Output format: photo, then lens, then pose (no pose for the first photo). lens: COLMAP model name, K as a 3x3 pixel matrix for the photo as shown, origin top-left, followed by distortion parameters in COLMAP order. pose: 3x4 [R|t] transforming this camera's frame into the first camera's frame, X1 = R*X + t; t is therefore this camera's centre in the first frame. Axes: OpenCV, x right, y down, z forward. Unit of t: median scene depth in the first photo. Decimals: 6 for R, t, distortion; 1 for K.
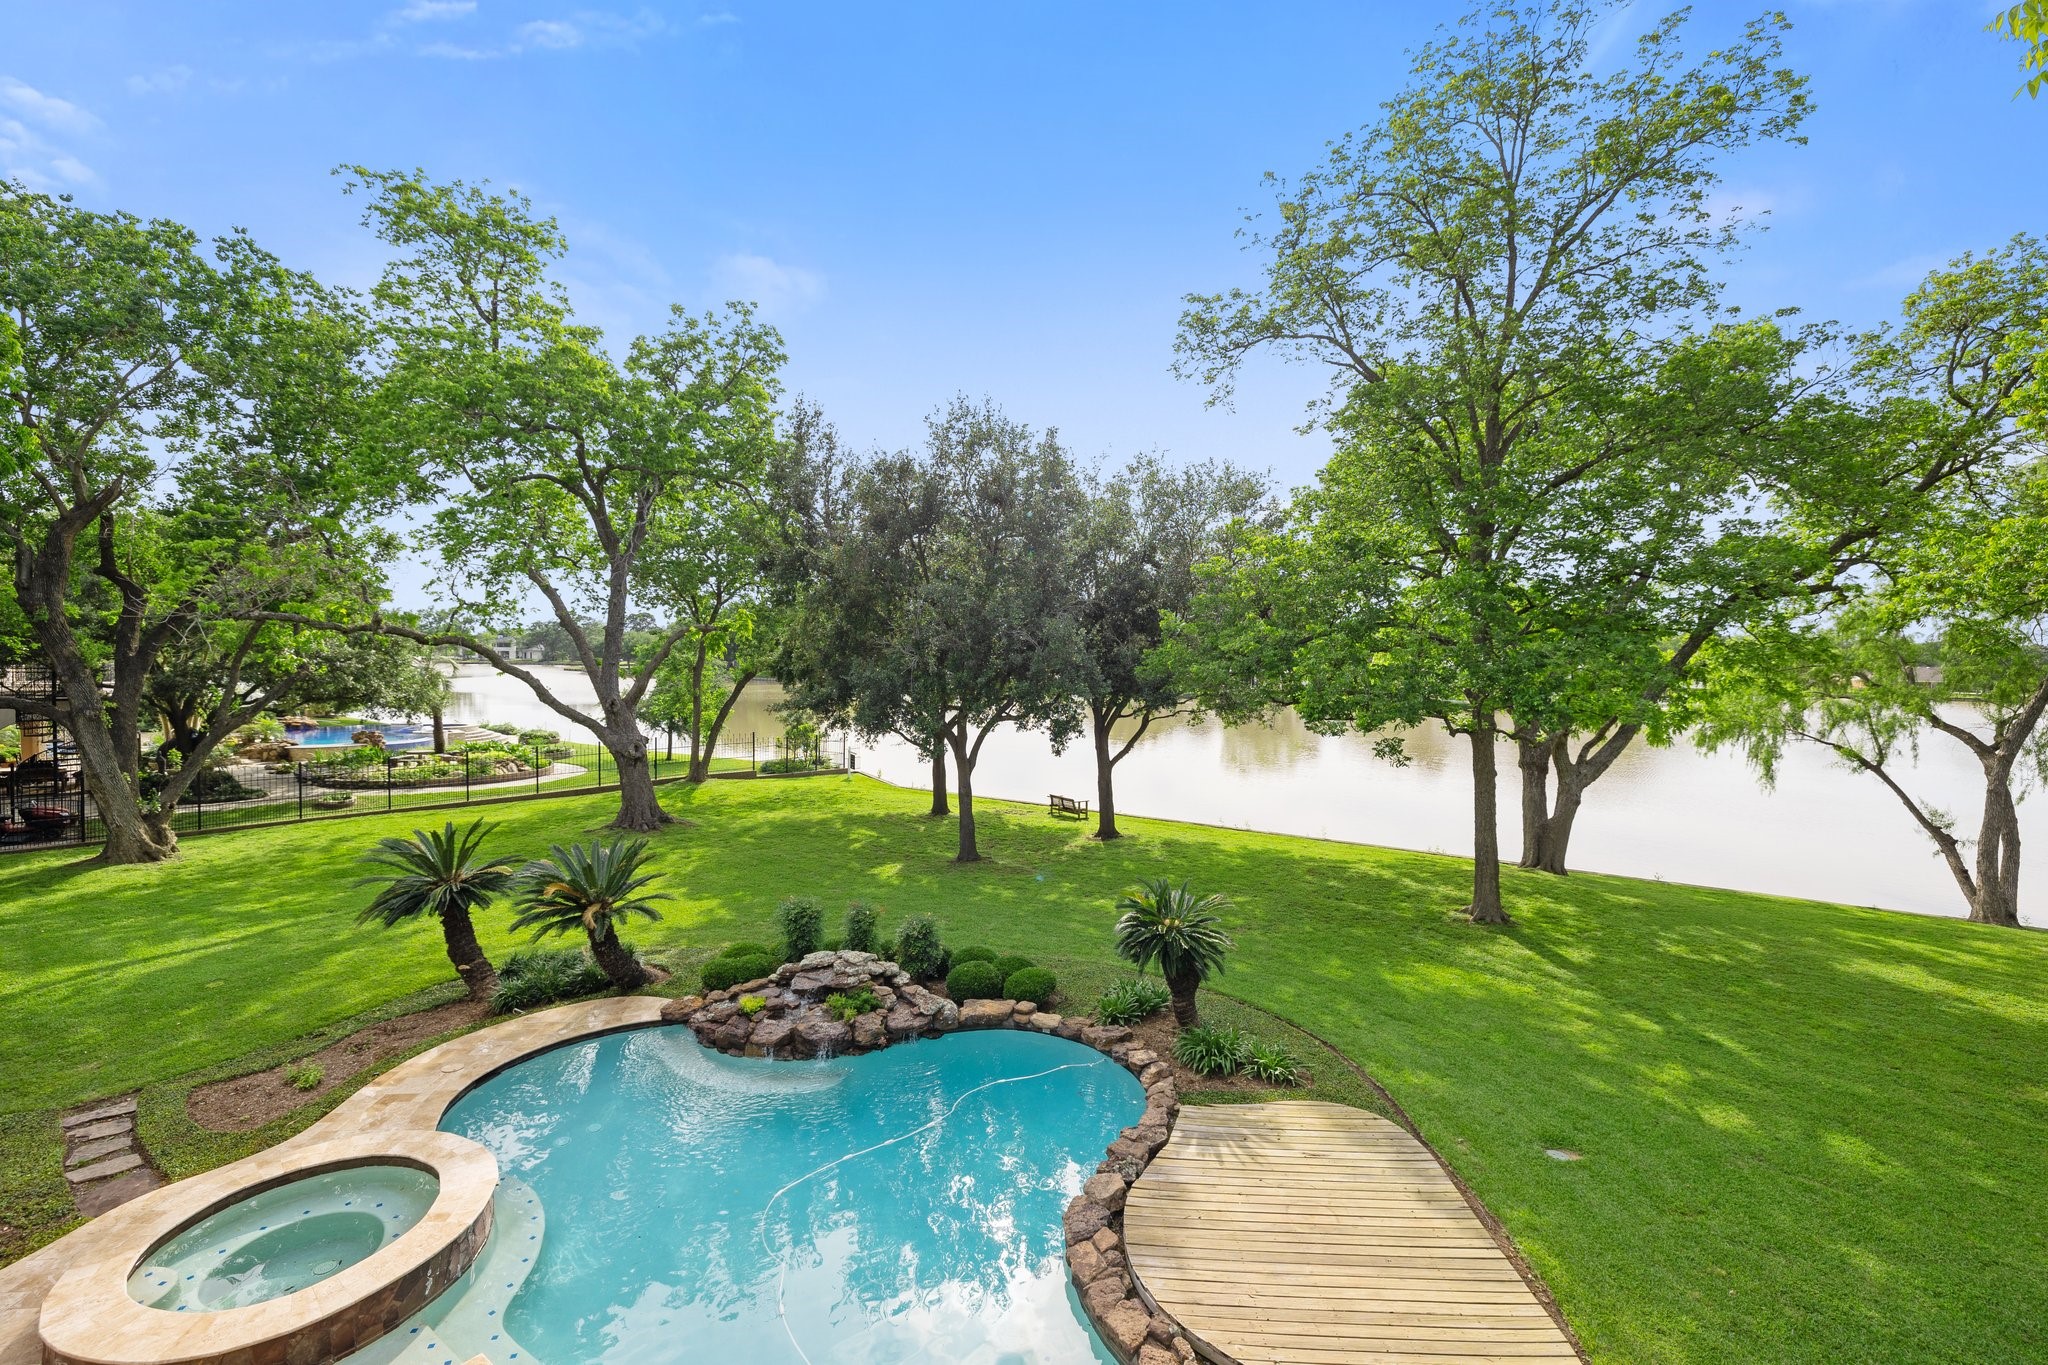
lens RADIAL K [[877.7, 0, 1037.1], [0, 877.7, 664.6], [0, 0, 1]] dist [0.003973, -0.001026]
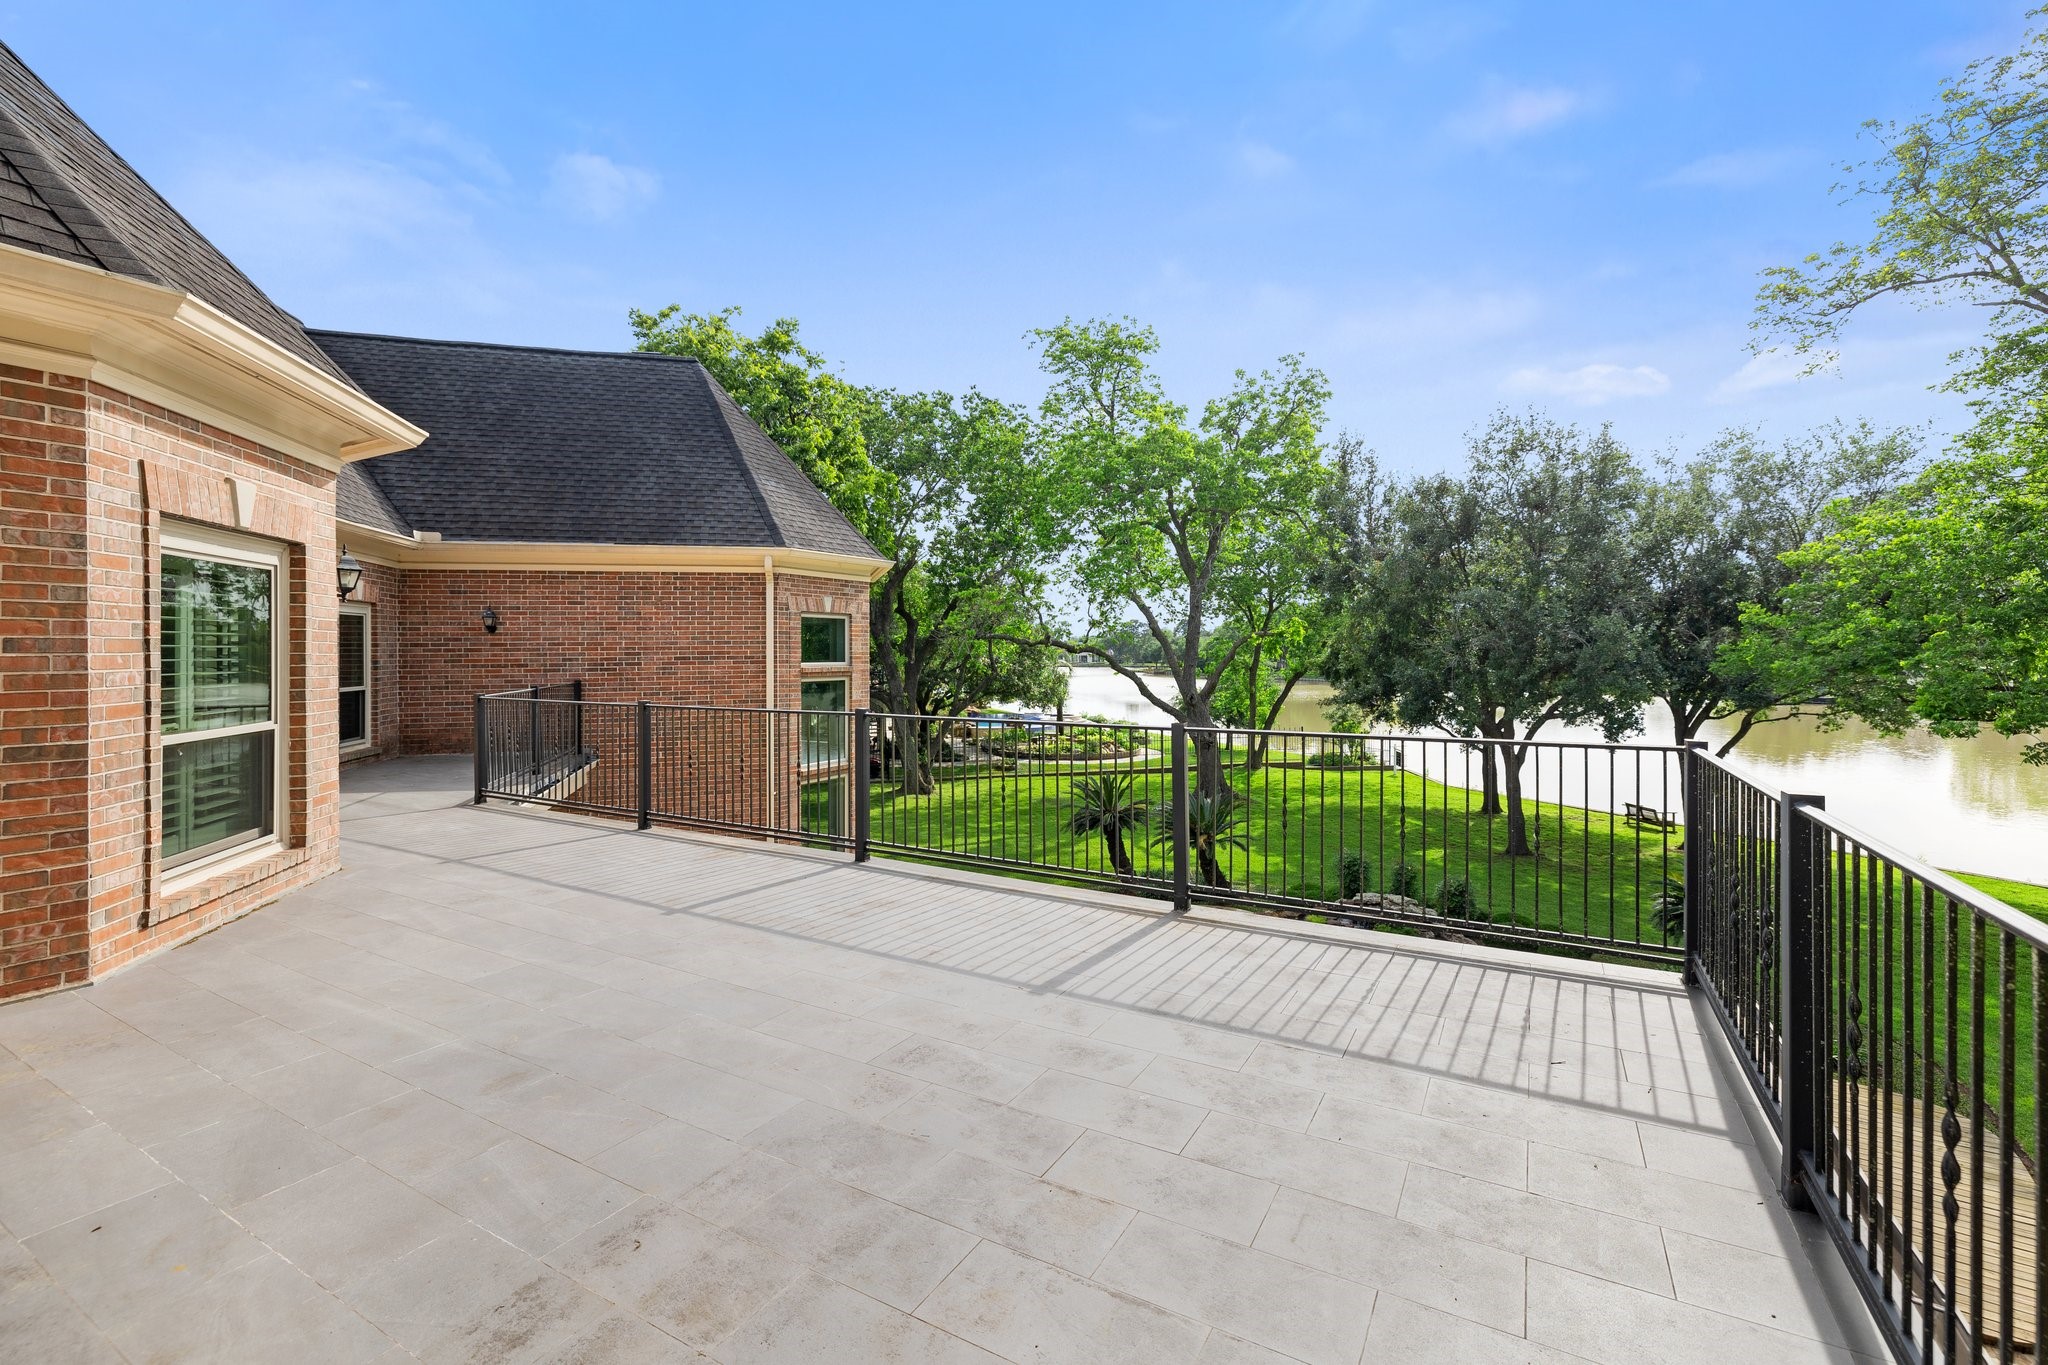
lens RADIAL K [[877.7, 0, 1038.9], [0, 877.7, 661.7], [0, 0, 1]] dist [0.003973, -0.001026]
pose [[0.827438, -0.012446, -0.561418, 0.039512], [0.010407, 0.999923, -0.006829, -0.000079], [0.561460, -0.000192, 0.827504, -0.169591]]
